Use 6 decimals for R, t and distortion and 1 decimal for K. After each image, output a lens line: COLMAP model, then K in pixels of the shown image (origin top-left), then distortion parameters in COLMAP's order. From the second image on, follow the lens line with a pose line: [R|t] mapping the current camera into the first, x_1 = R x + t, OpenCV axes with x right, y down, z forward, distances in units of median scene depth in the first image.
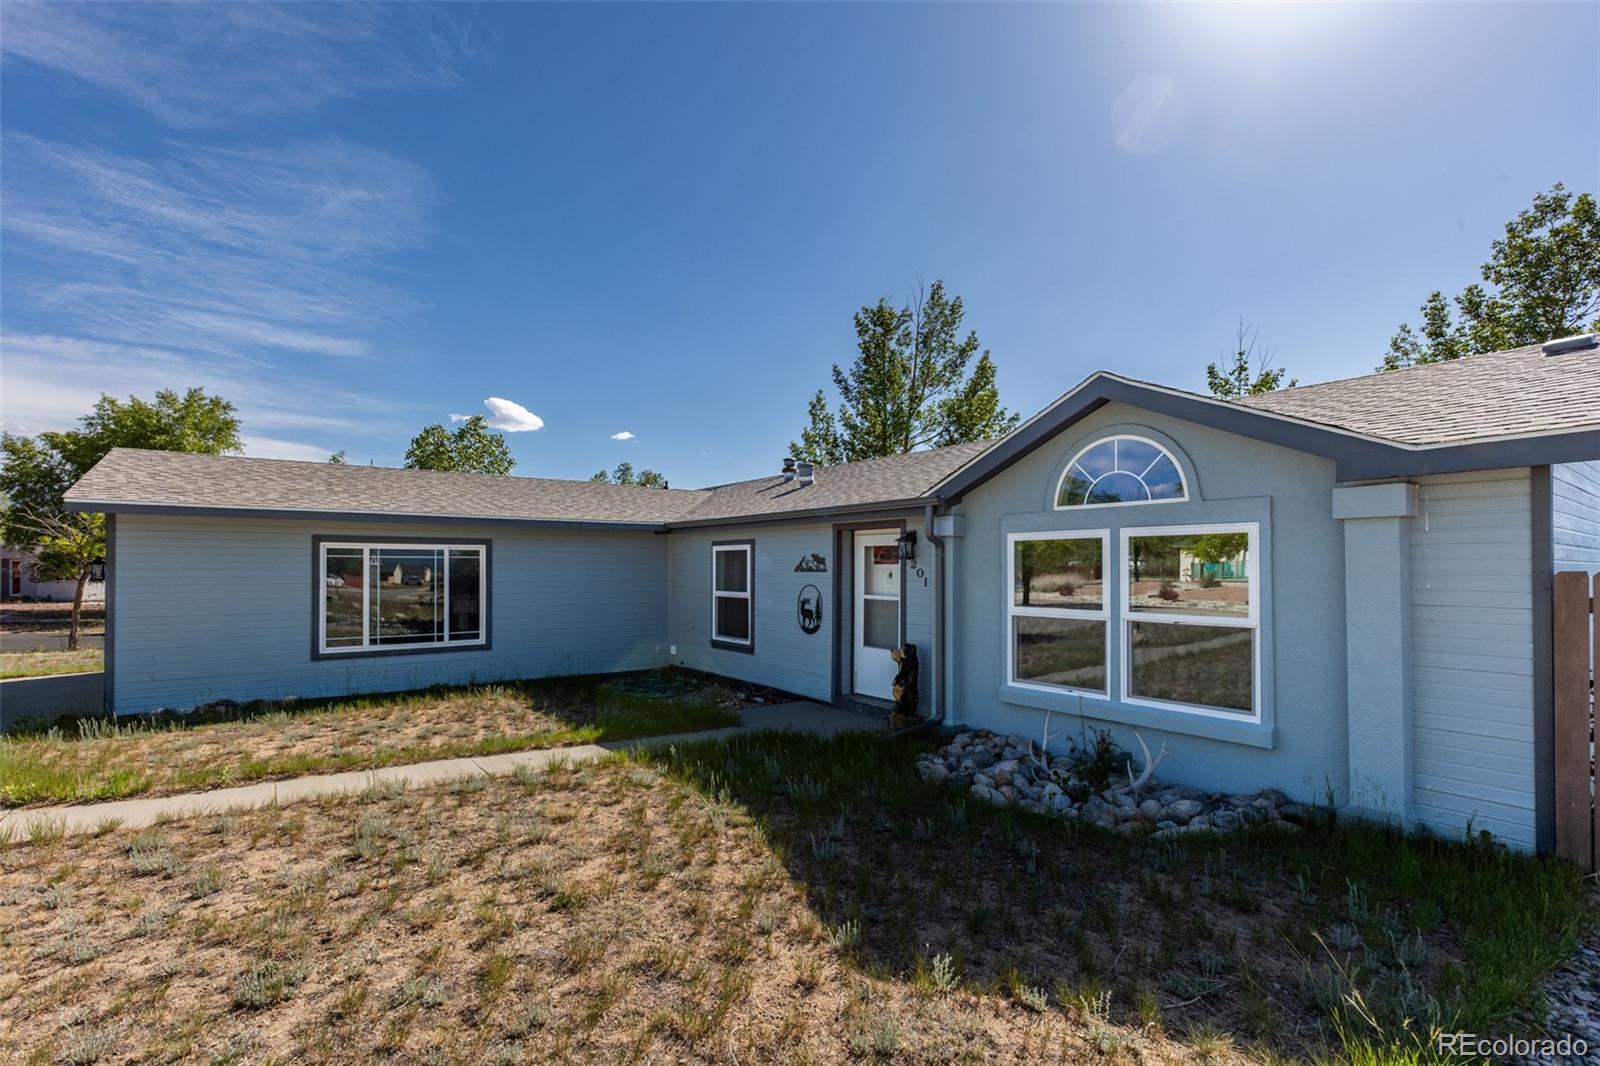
lens RADIAL K [[734.1, 0, 801.8], [0, 734.1, 558.3], [0, 0, 1]] dist [-0.036447, 0.020924]
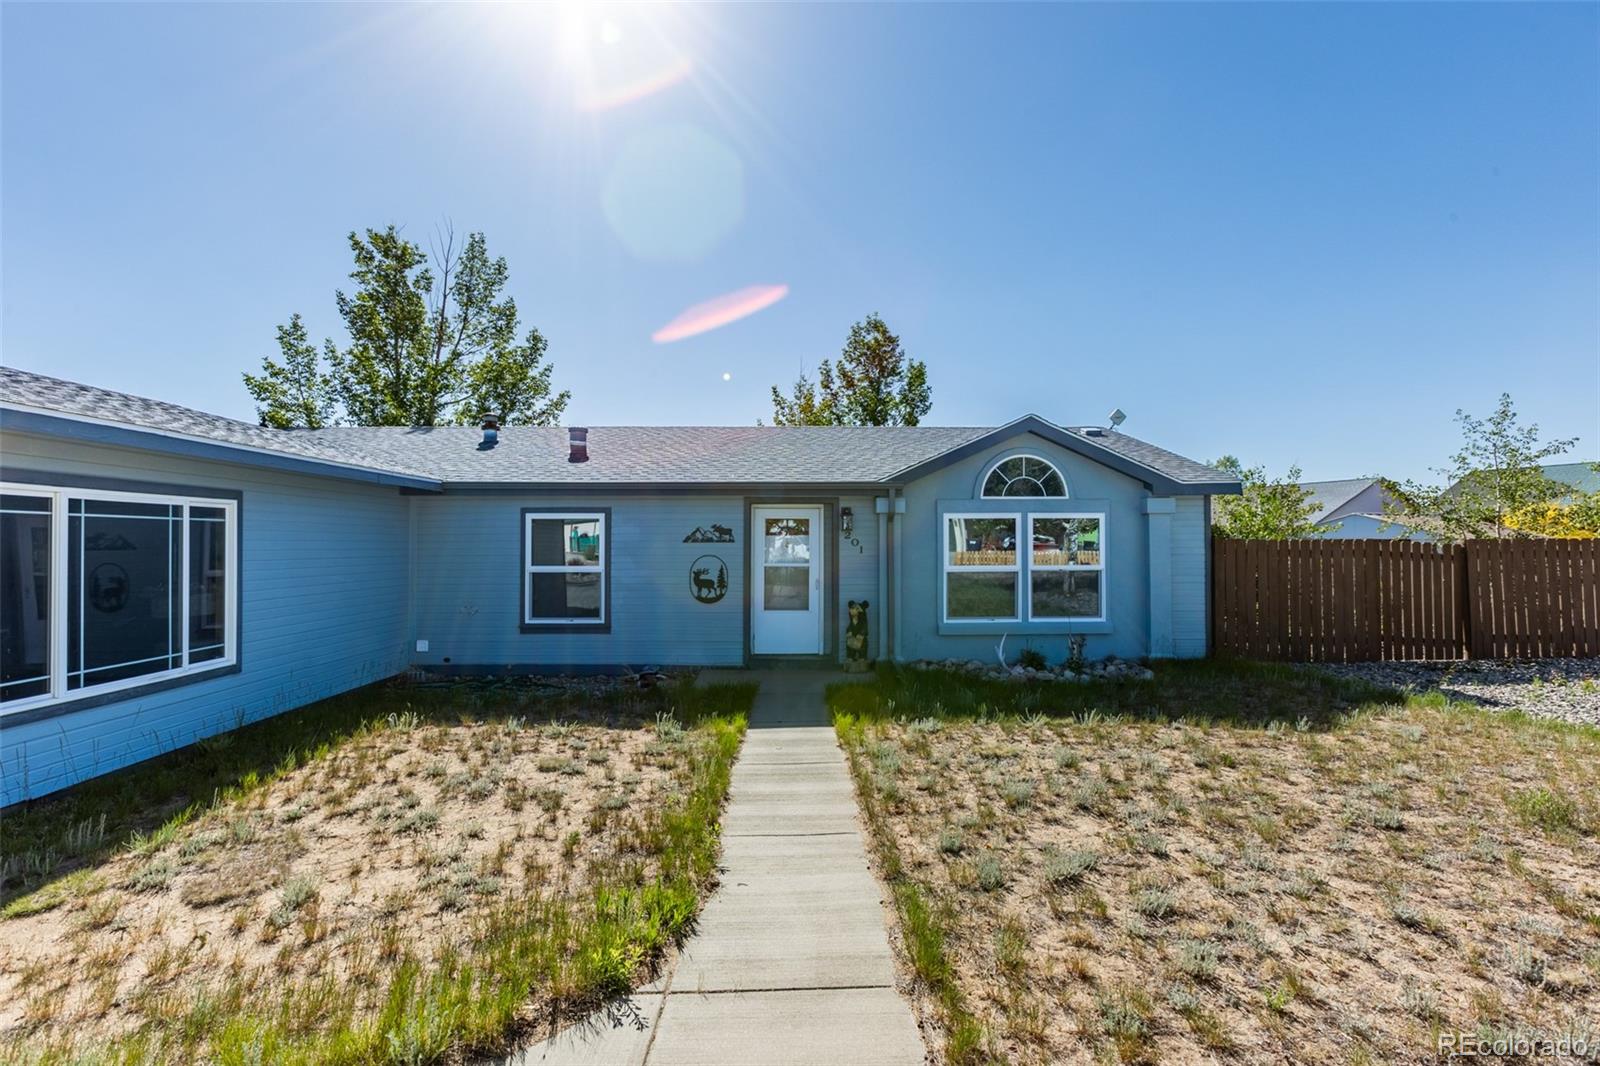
lens RADIAL K [[725.1, 0, 800.0], [0, 725.1, 533.0], [0, 0, 1]] dist [-0.035335, 0.020441]
pose [[0.579505, 0.009328, 0.814915, -0.720968], [-0.007626, 0.999953, -0.006023, 0.010161], [-0.814933, -0.002724, 0.579549, 0.306810]]
